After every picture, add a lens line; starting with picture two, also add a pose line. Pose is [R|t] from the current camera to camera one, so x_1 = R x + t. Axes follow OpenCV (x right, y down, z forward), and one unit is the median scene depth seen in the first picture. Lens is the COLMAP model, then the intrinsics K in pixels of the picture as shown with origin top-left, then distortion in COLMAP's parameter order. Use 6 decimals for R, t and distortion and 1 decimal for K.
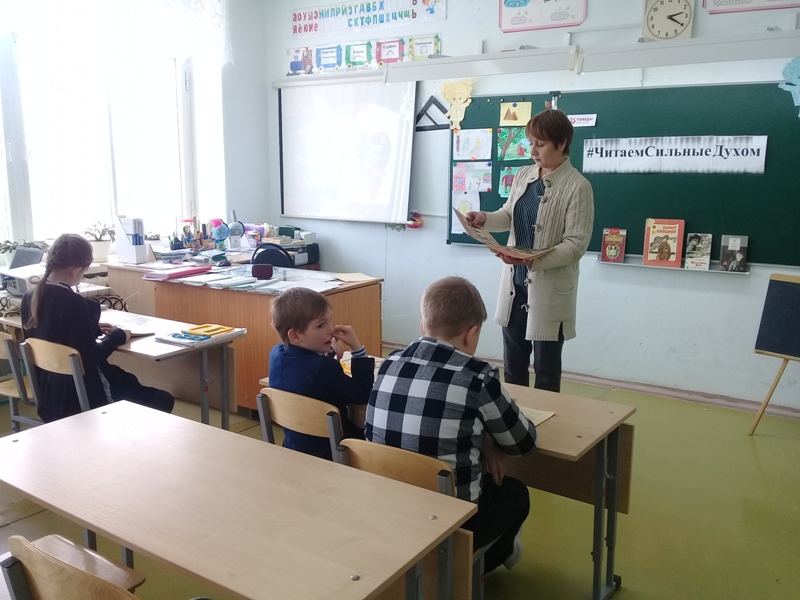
lens RADIAL K [[755.5, 0, 400.0], [0, 755.5, 300.0], [0, 0, 1]] dist [0.063228, -0.159560]
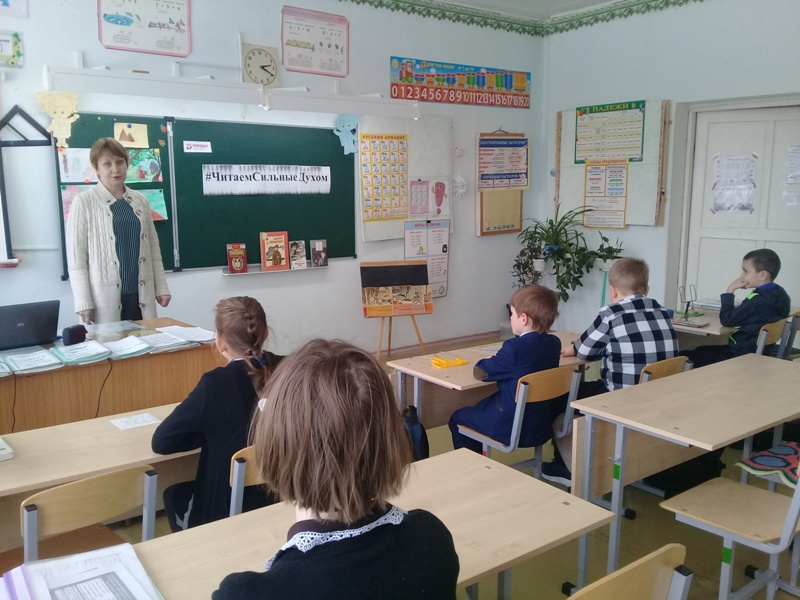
lens RADIAL K [[734.4, 0, 400.0], [0, 734.4, 300.0], [0, 0, 1]] dist [0.058768, -0.144690]
pose [[0.278405, -0.149165, 0.948810, -0.708607], [0.172307, 0.979596, 0.103446, -0.083036], [-0.944882, 0.134687, 0.298426, 0.449090]]
